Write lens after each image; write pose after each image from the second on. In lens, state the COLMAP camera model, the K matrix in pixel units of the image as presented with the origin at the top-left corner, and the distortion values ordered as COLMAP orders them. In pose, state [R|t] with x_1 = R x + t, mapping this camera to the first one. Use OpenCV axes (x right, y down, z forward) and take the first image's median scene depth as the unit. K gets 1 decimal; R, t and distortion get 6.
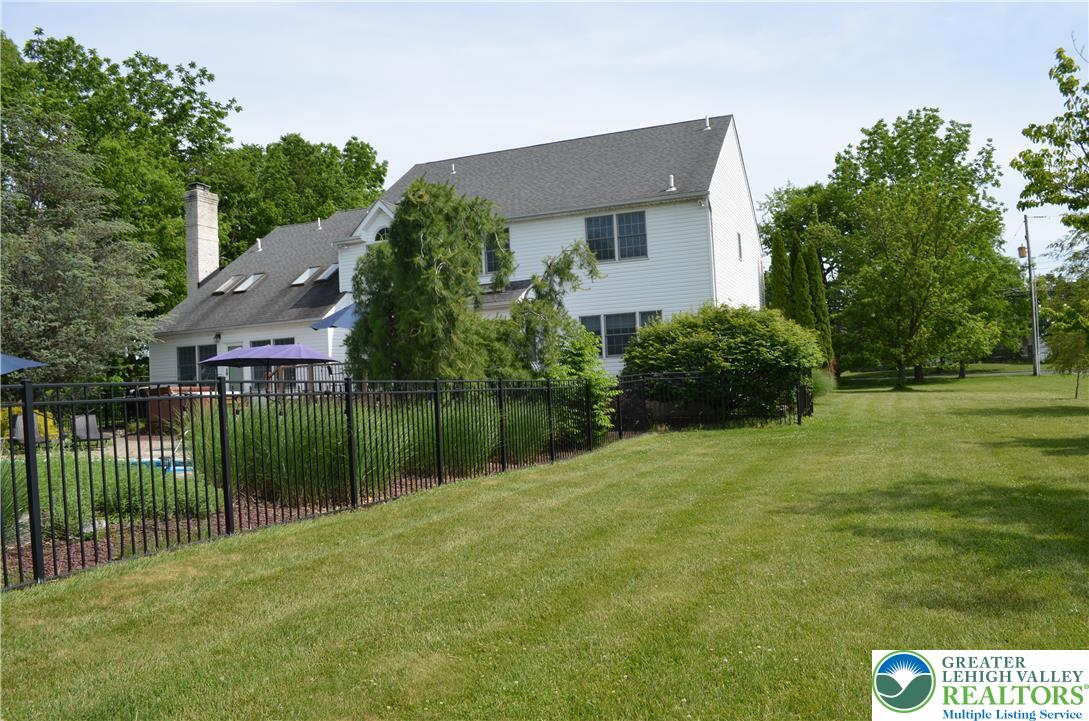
lens RADIAL K [[853.8, 0, 551.8], [0, 853.8, 358.8], [0, 0, 1]] dist [-0.088614, 0.013329]
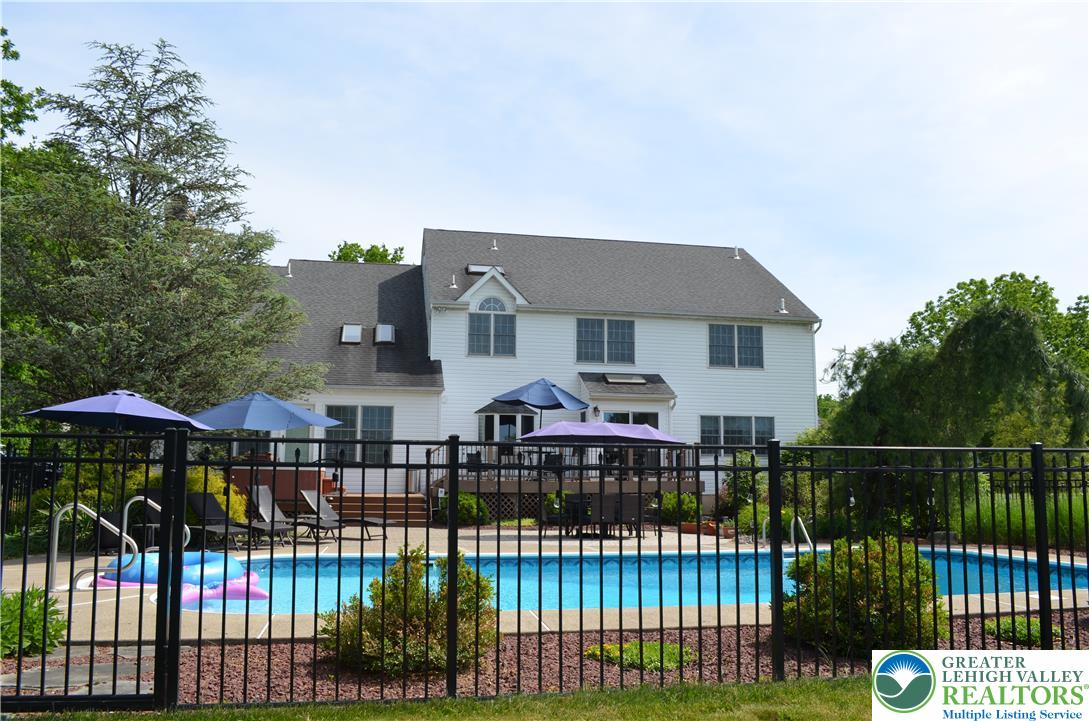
lens RADIAL K [[853.8, 0, 551.8], [0, 853.8, 358.8], [0, 0, 1]] dist [-0.088614, 0.013329]
pose [[0.840862, 0.125547, 0.526487, -0.779581], [-0.066212, 0.989280, -0.130158, 0.034490], [-0.537184, 0.074586, 0.840161, 0.239922]]
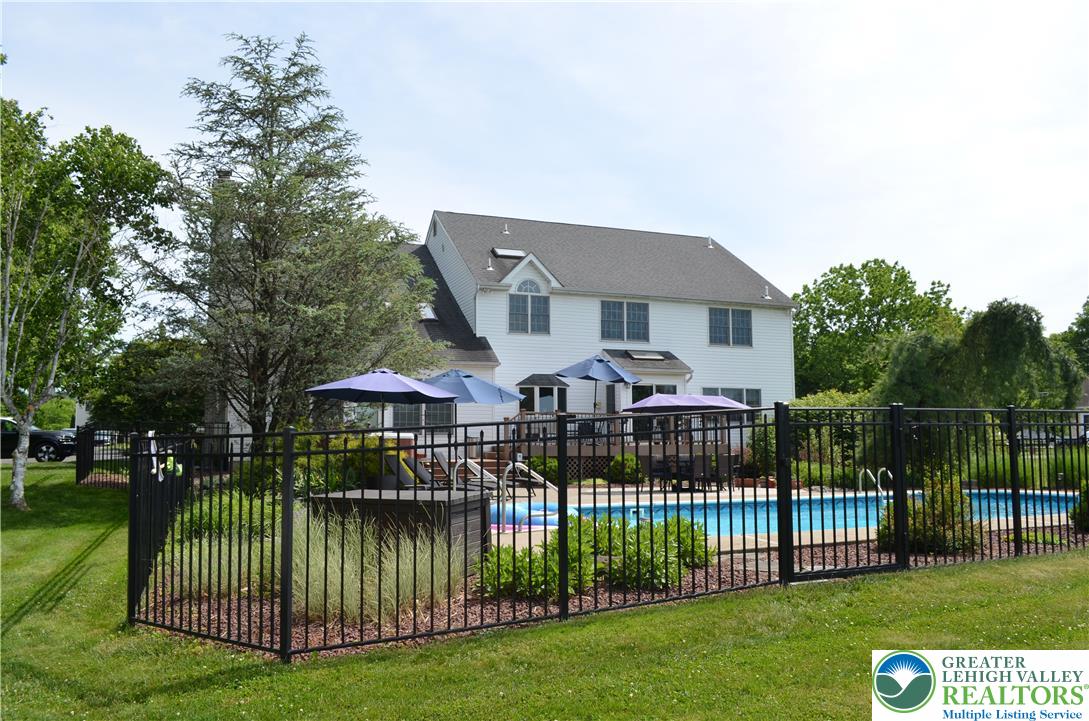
lens RADIAL K [[845.9, 0, 544.5], [0, 845.9, 360.5], [0, 0, 1]] dist [-0.095693, 0.000558]
pose [[0.735650, 0.111547, 0.668114, -1.060692], [-0.056409, 0.993010, -0.103679, 0.055076], [-0.675009, 0.038584, 0.736800, 0.311137]]
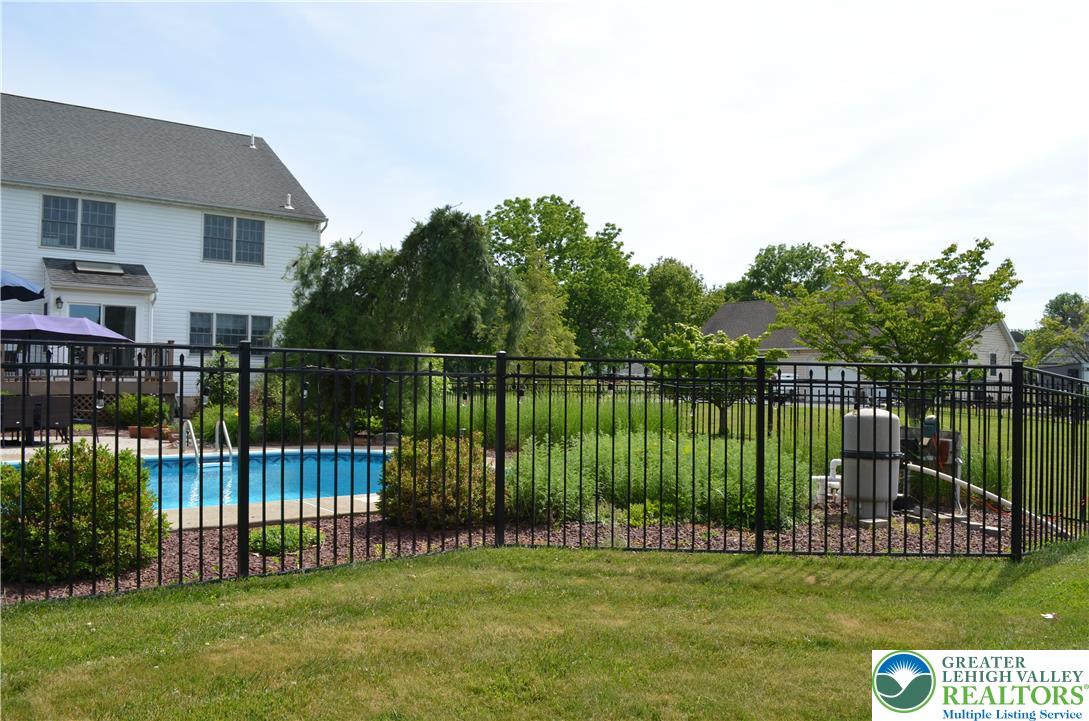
lens RADIAL K [[853.8, 0, 551.8], [0, 853.8, 358.8], [0, 0, 1]] dist [-0.088614, 0.013329]
pose [[0.485607, 0.073976, 0.871041, -0.686118], [-0.063502, 0.996766, -0.049250, 0.028715], [-0.871867, -0.031397, 0.488735, 0.188124]]
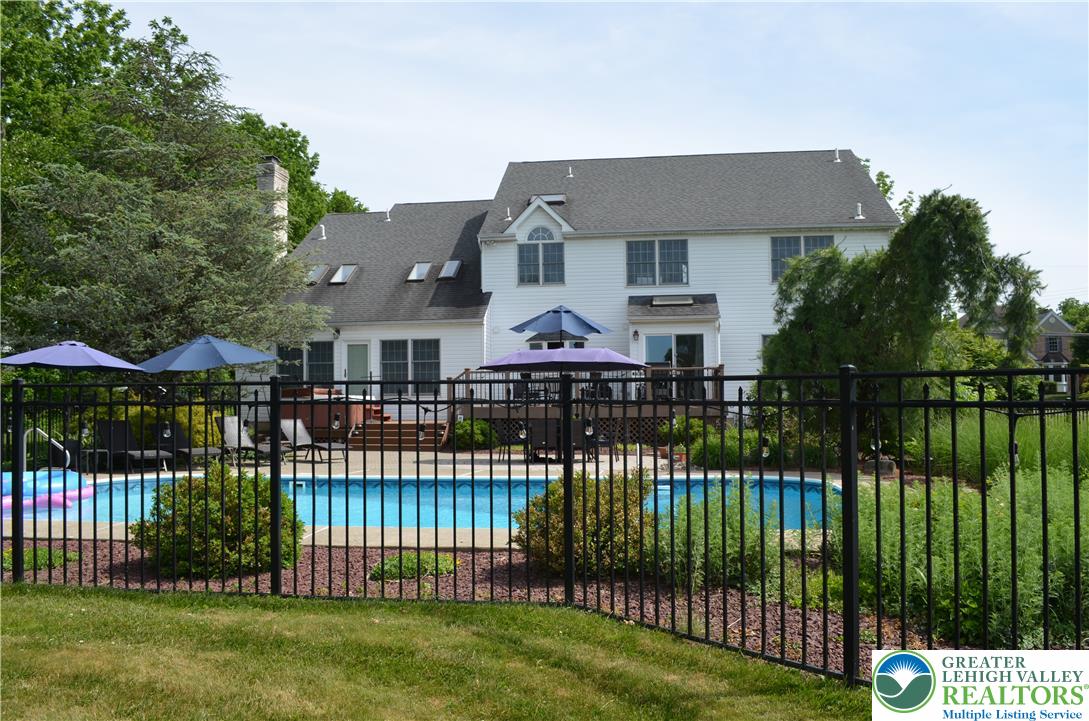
lens RADIAL K [[853.8, 0, 551.8], [0, 853.8, 358.8], [0, 0, 1]] dist [-0.088614, 0.013329]
pose [[0.967782, 0.049382, 0.246900, -0.512076], [-0.044673, 0.998698, -0.024642, 0.015813], [-0.247795, 0.012819, 0.968728, 0.113477]]
